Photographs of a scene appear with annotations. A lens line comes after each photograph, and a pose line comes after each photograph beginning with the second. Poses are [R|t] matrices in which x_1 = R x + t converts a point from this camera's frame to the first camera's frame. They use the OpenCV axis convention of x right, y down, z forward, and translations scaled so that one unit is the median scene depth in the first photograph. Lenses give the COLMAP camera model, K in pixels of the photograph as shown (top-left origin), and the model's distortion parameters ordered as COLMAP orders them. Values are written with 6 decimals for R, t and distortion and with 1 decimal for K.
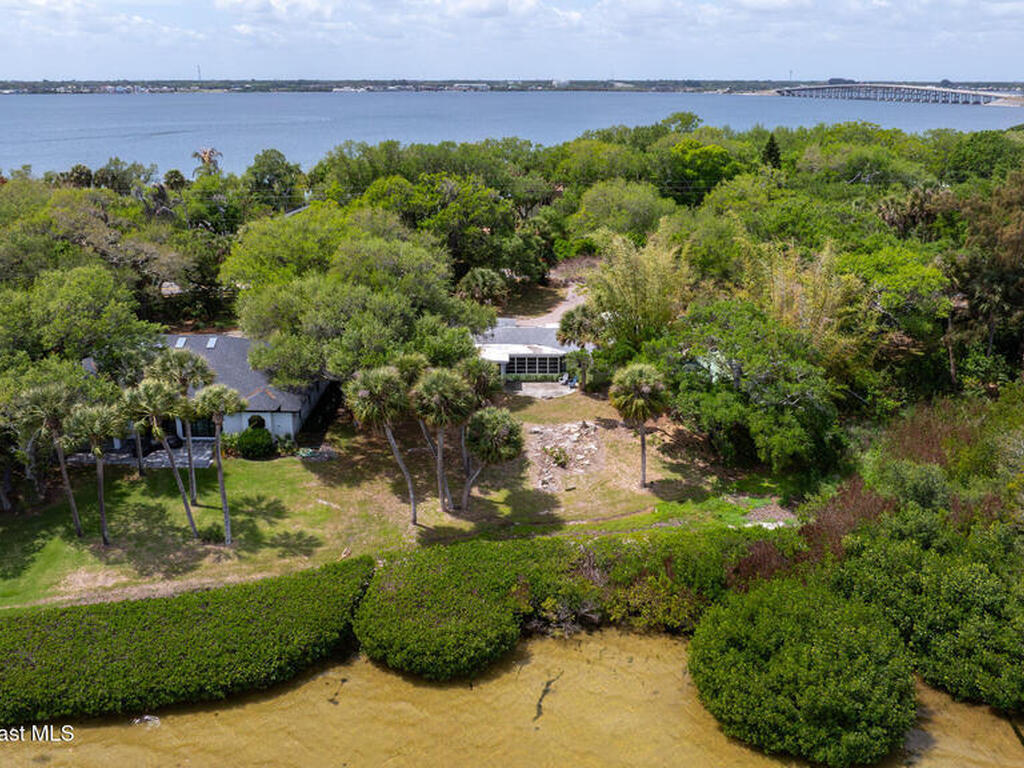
lens RADIAL K [[943.4, 0, 510.5], [0, 943.4, 382.3], [0, 0, 1]] dist [-0.022342, 0.000000]
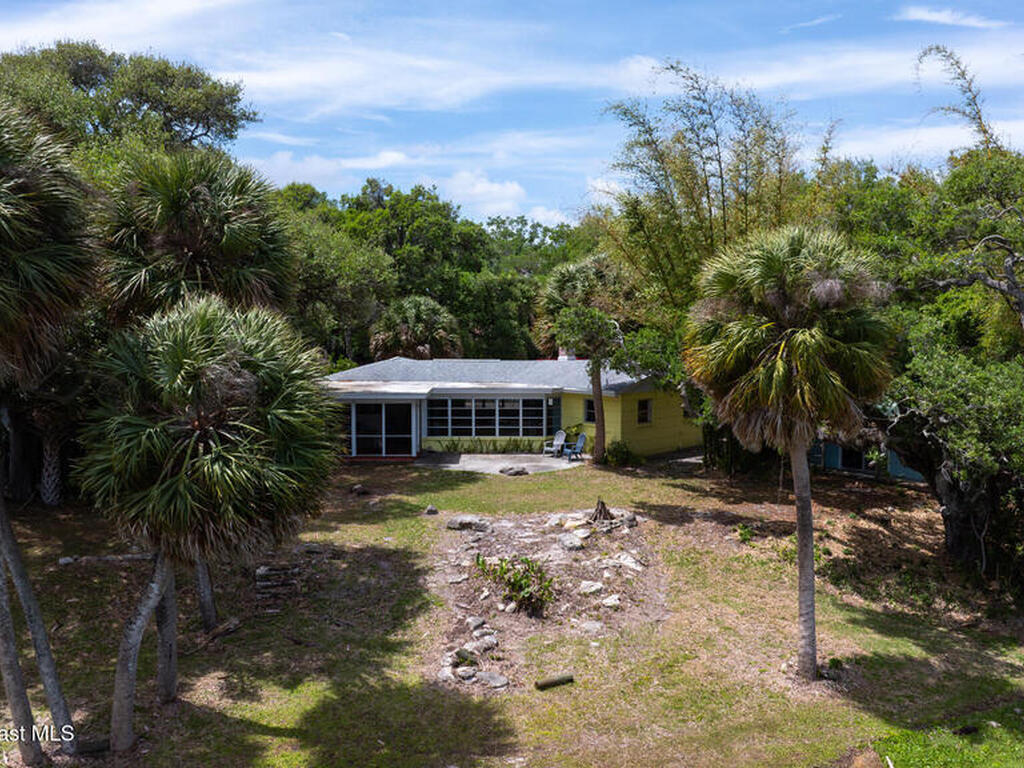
lens RADIAL K [[943.4, 0, 507.3], [0, 943.4, 381.1], [0, 0, 1]] dist [-0.022342, 0.000000]
pose [[0.999693, -0.001948, -0.024707, 0.052519], [-0.004020, 0.970965, -0.239187, 0.086293], [0.024456, 0.239213, 0.970659, 0.655570]]
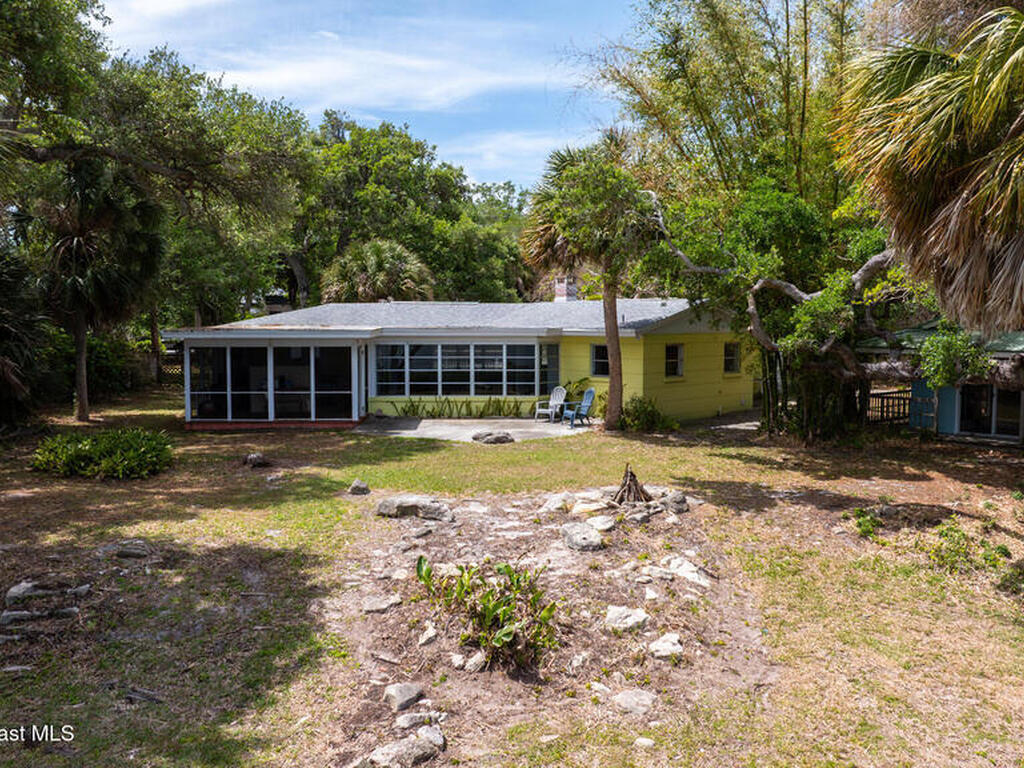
lens RADIAL K [[943.4, 0, 516.0], [0, 943.4, 378.9], [0, 0, 1]] dist [-0.022342, 0.000000]
pose [[0.999990, -0.001088, -0.004335, 0.053365], [0.000000, 0.969898, -0.243512, 0.077205], [0.004469, 0.243509, 0.969888, 0.801018]]
